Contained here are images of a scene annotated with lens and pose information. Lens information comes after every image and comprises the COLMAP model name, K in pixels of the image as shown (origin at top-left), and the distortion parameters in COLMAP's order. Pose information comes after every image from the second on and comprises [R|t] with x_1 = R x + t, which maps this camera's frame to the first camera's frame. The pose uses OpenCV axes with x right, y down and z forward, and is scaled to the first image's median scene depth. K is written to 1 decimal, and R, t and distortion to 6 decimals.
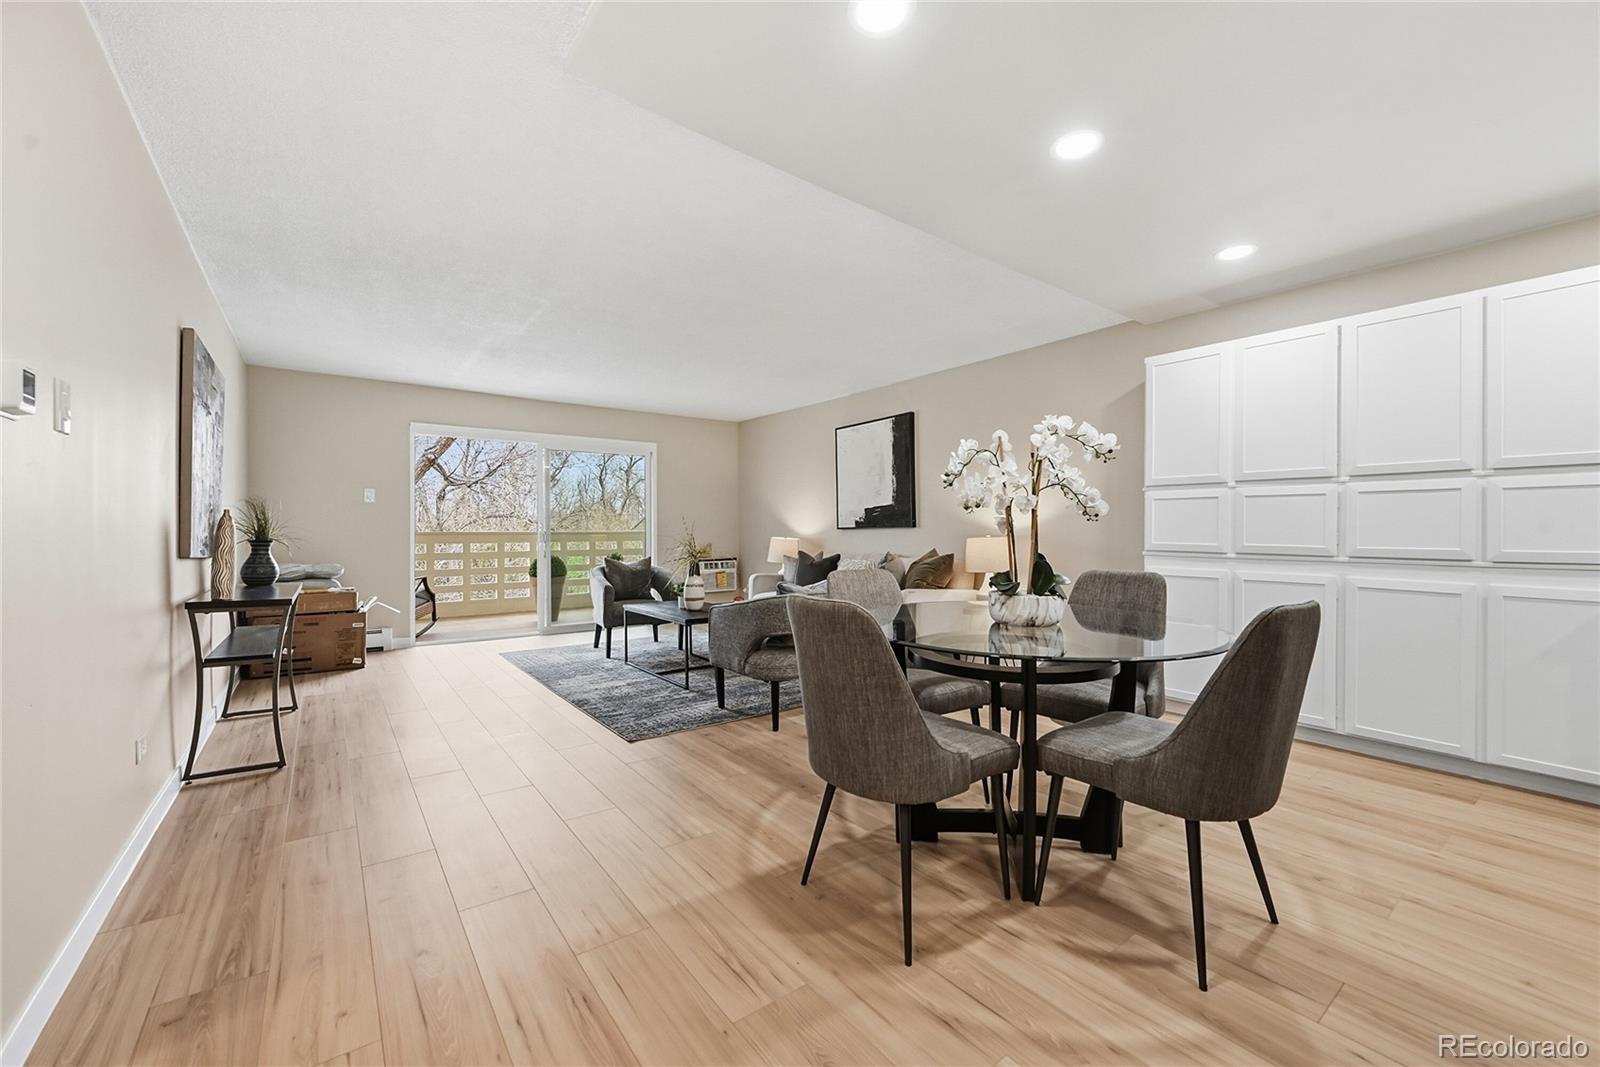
lens RADIAL K [[631.8, 0, 800.0], [0, 631.8, 528.6], [0, 0, 1]] dist [0.000053, -0.000049]
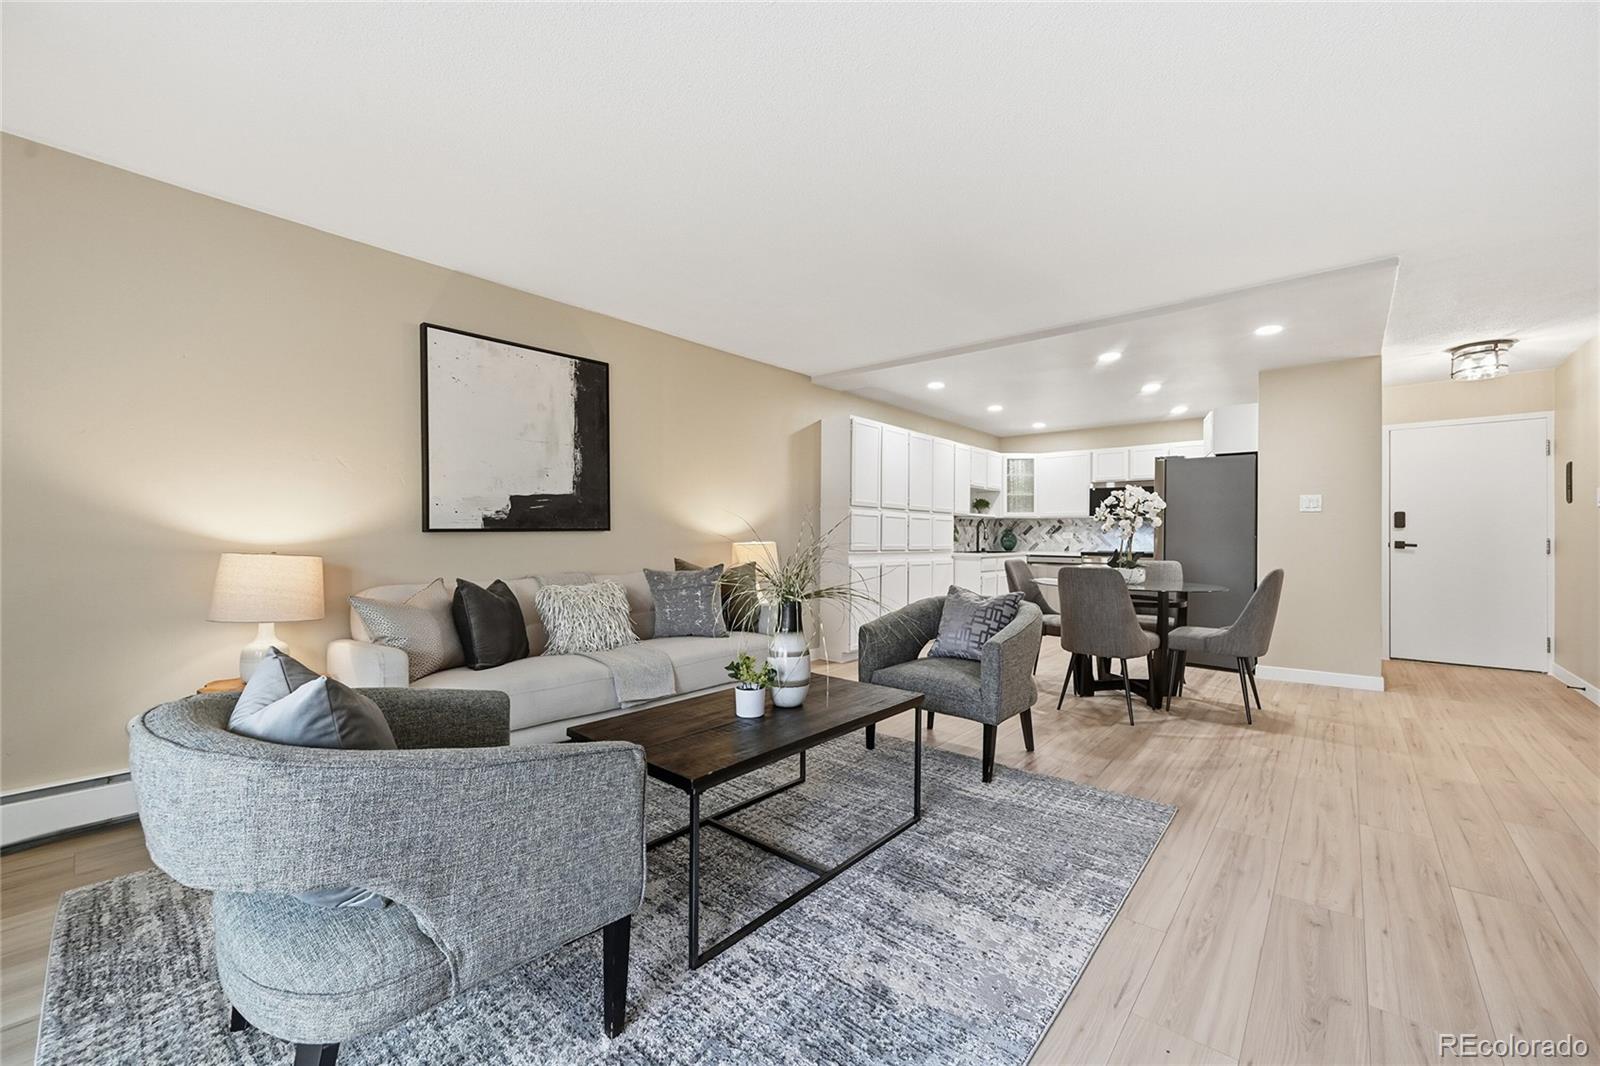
lens RADIAL K [[624.4, 0, 800.0], [0, 624.4, 533.0], [0, 0, 1]] dist [-0.000291, -0.000032]
pose [[-0.200210, 0.004022, 0.979745, -0.524370], [-0.008269, 0.999949, -0.005794, 0.002695], [-0.979718, -0.009262, -0.200166, 0.907608]]
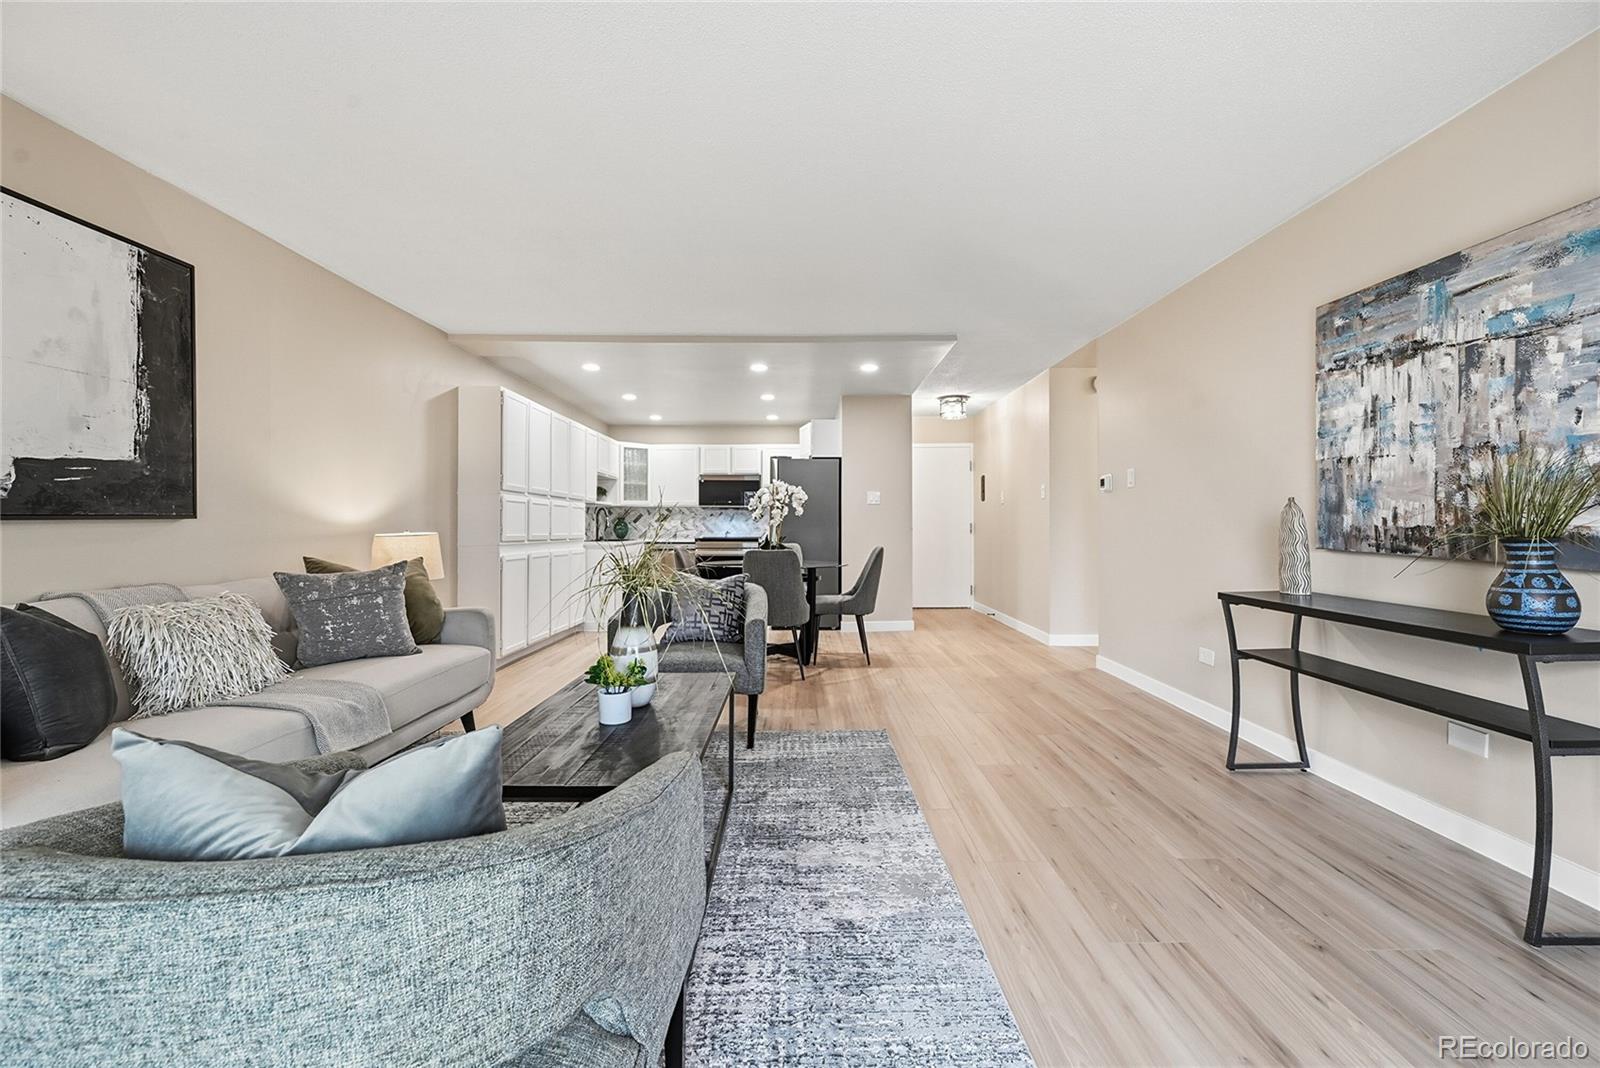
lens RADIAL K [[642.9, 0, 795.1], [0, 642.9, 518.8], [0, 0, 1]] dist [-0.000410, -0.000010]
pose [[-0.792898, 0.009303, 0.609283, -0.442633], [0.001837, 0.999915, -0.012877, 0.004809], [-0.609352, -0.009091, -0.792848, 1.076171]]
